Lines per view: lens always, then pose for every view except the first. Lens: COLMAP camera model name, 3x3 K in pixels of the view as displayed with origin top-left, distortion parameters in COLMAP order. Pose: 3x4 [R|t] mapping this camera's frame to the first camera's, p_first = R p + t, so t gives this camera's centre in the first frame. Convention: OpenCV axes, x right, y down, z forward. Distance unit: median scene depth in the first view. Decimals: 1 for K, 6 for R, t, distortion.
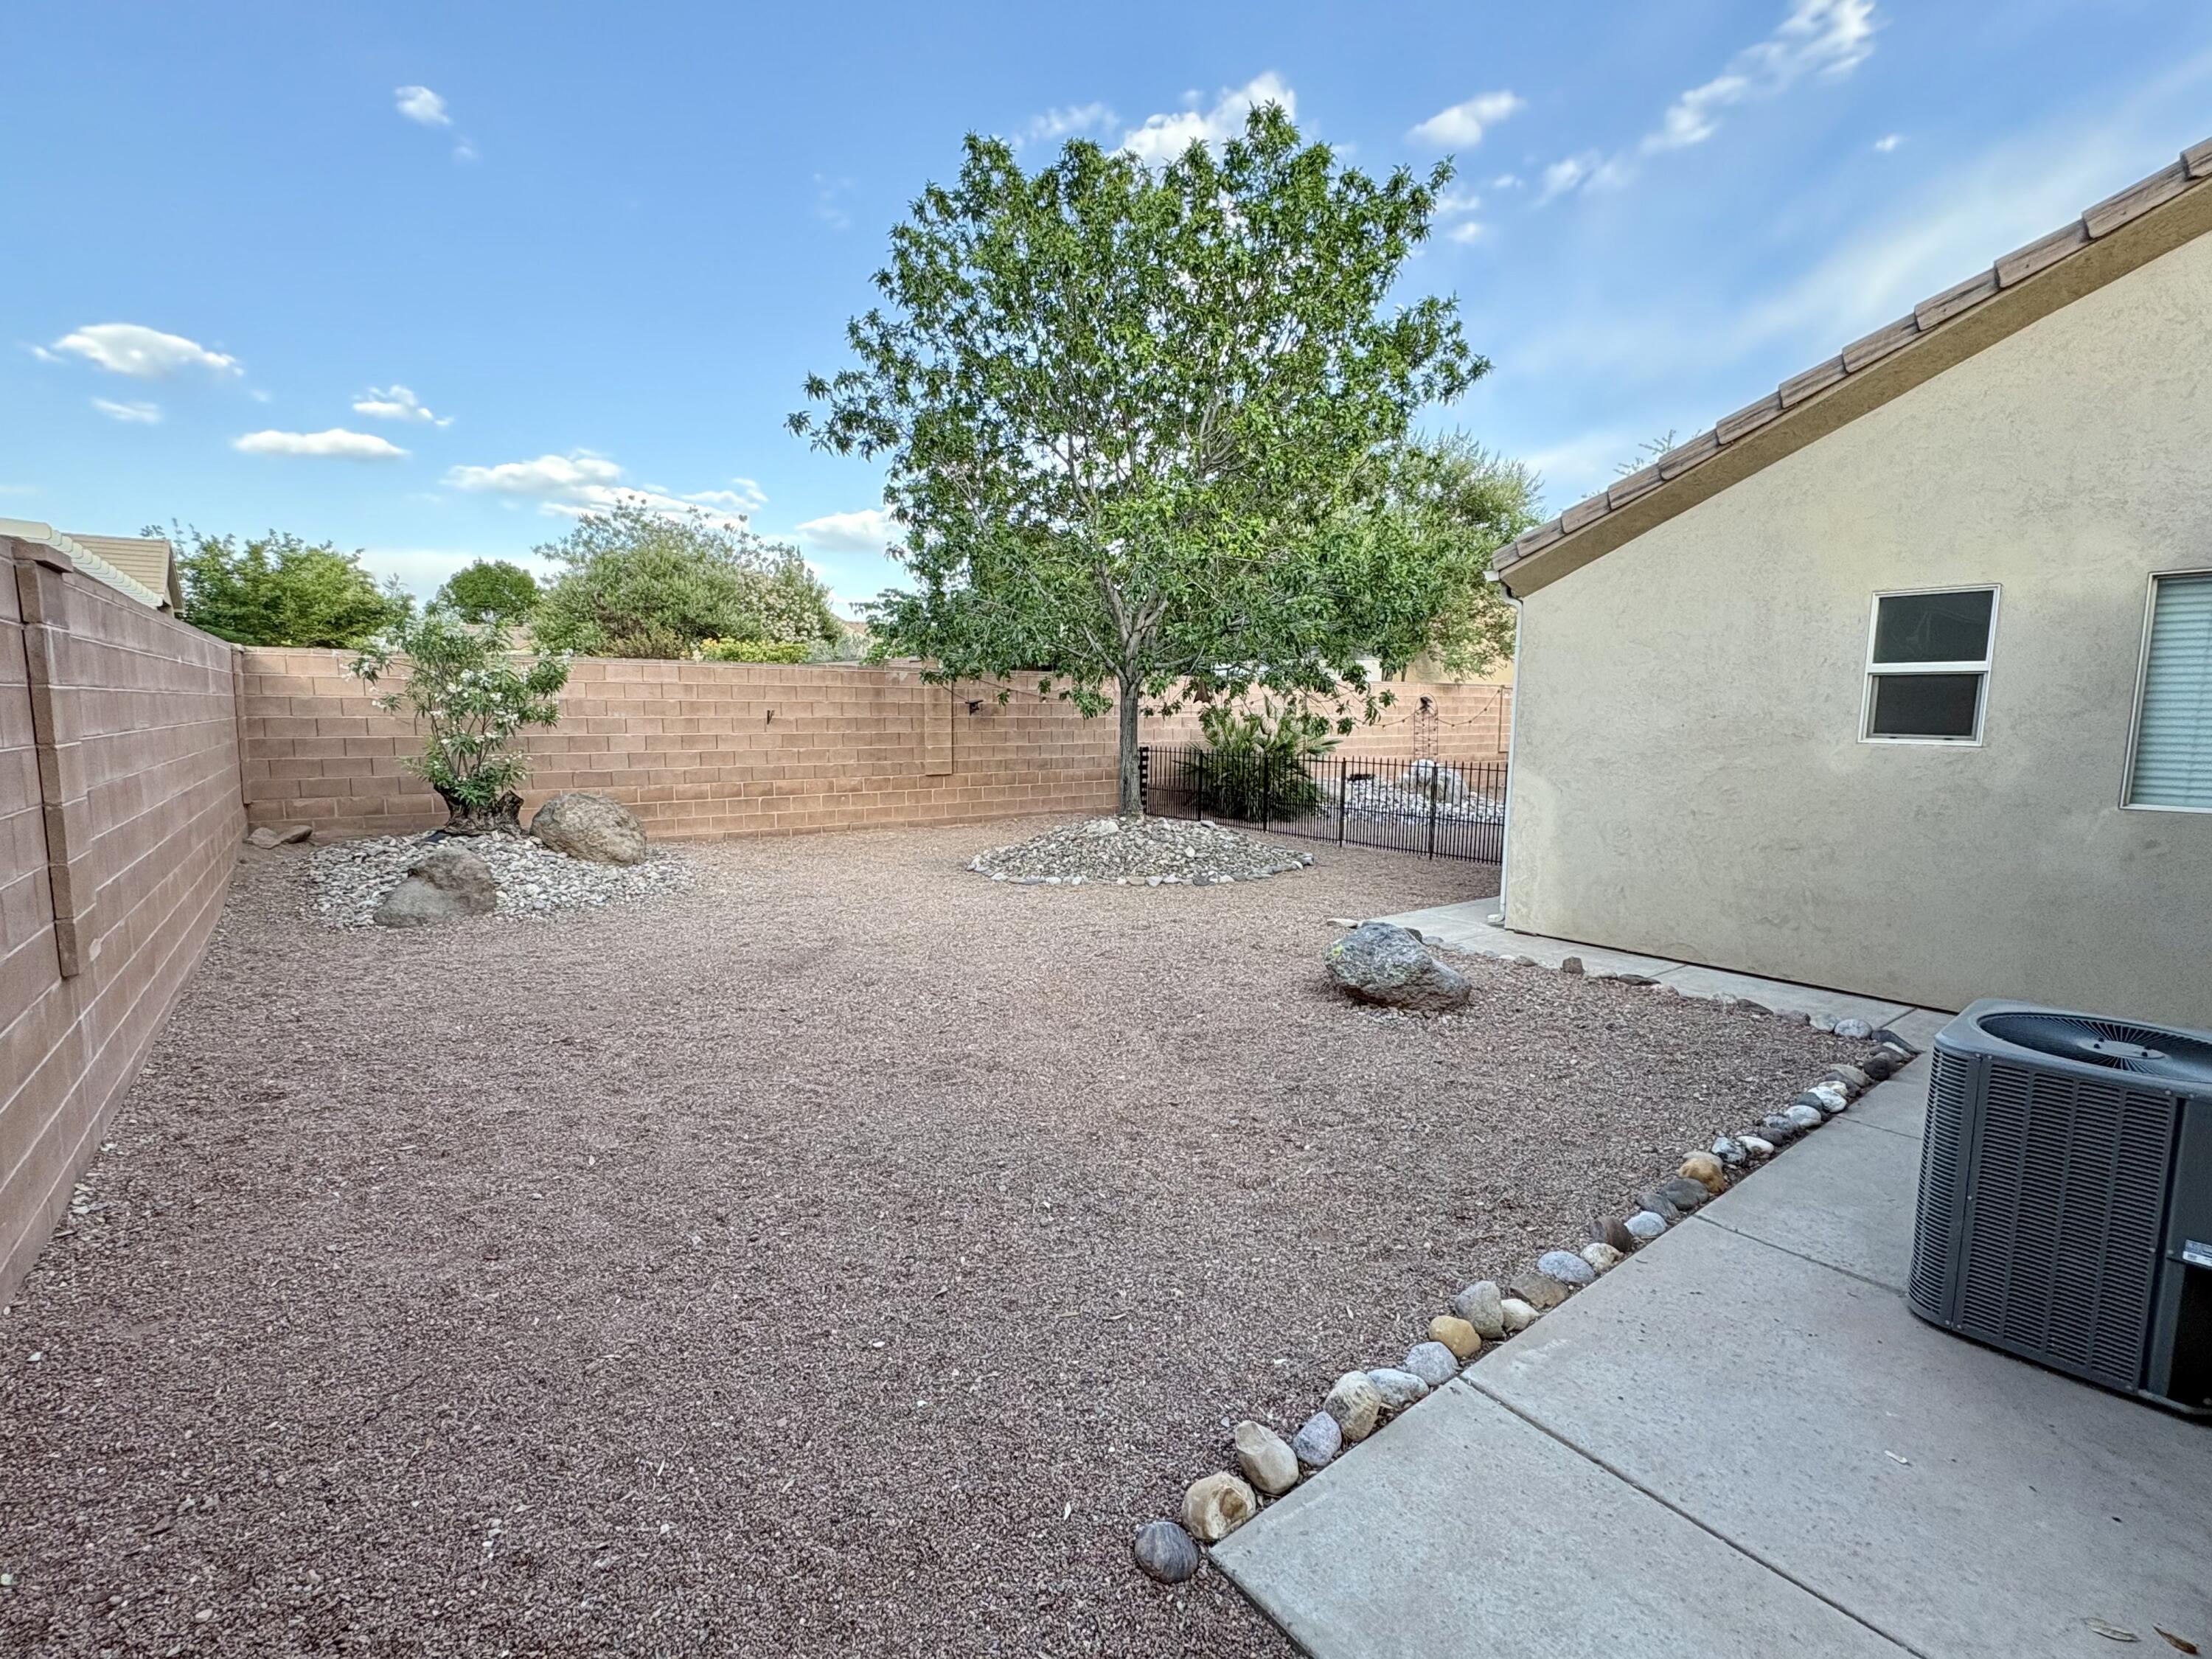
lens RADIAL K [[1029.7, 0, 1110.8], [0, 1029.7, 832.9], [0, 0, 1]] dist [-0.021889, -0.000225]
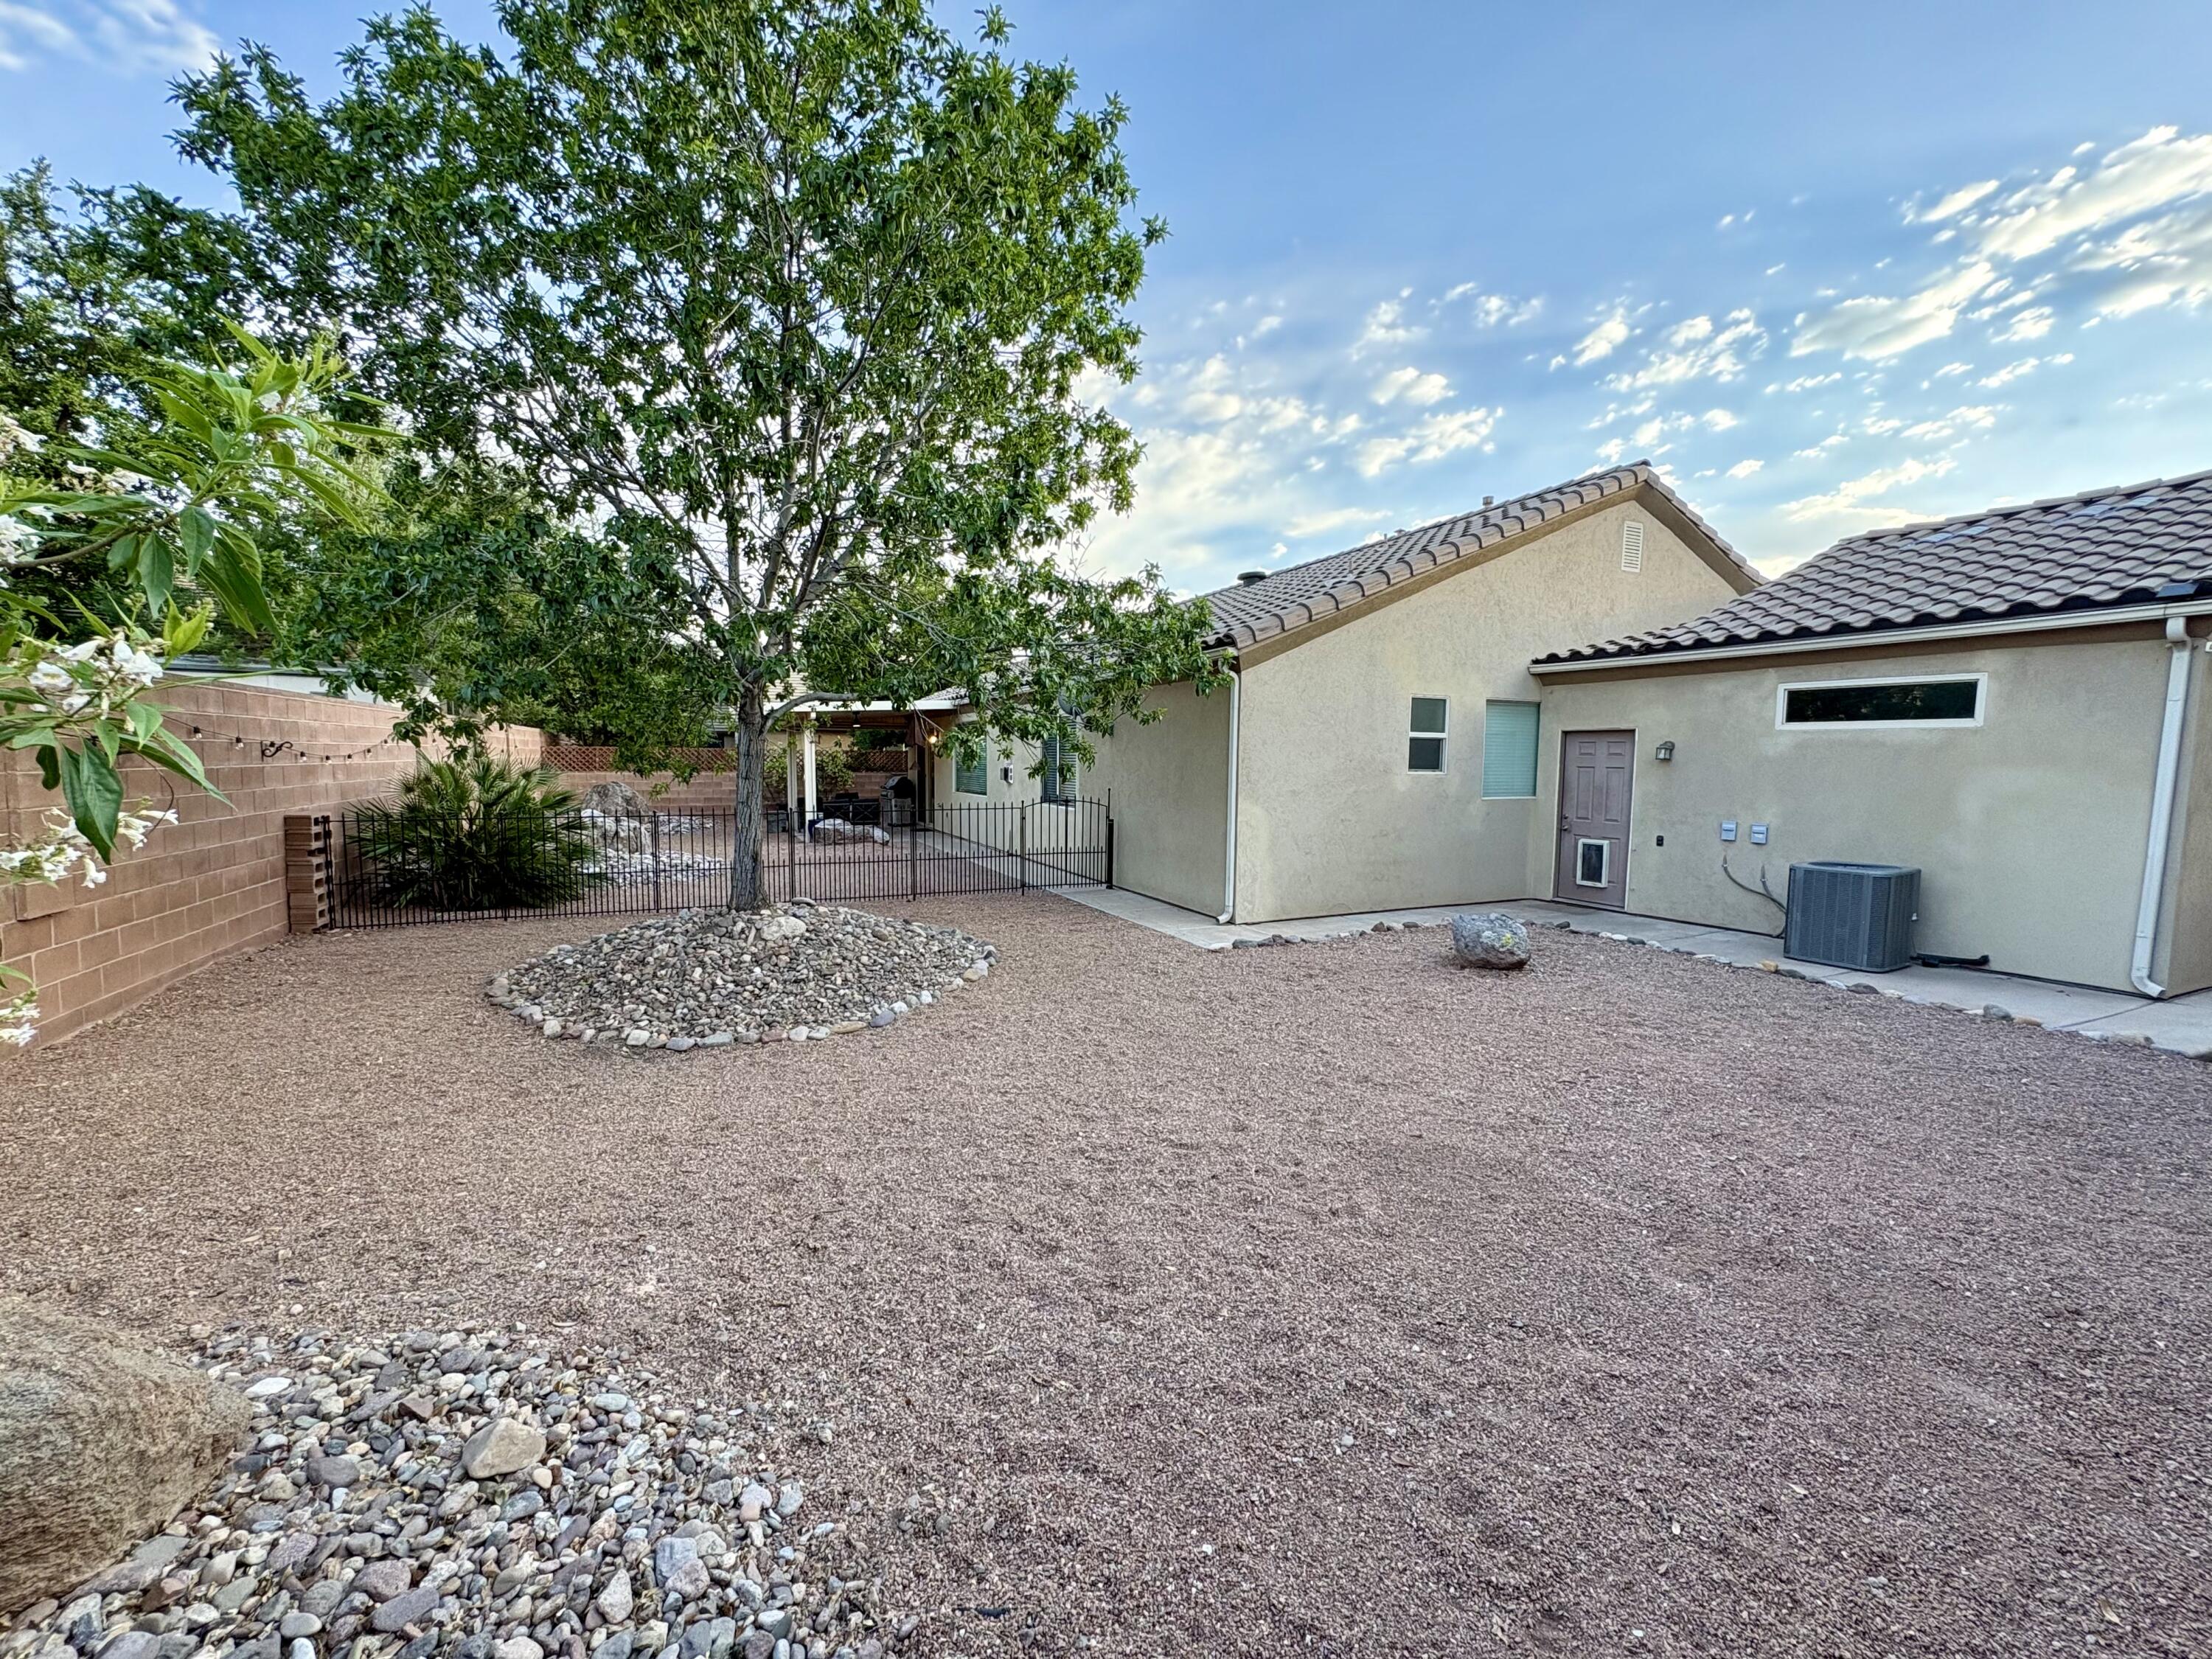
lens RADIAL K [[886.1, 0, 1107.3], [0, 886.1, 839.0], [0, 0, 1]] dist [-0.000574, -0.000044]
pose [[0.215418, -0.081772, 0.973092, -0.845410], [0.119038, 0.991255, 0.056946, -0.112658], [-0.969239, 0.103567, 0.223268, 1.037154]]
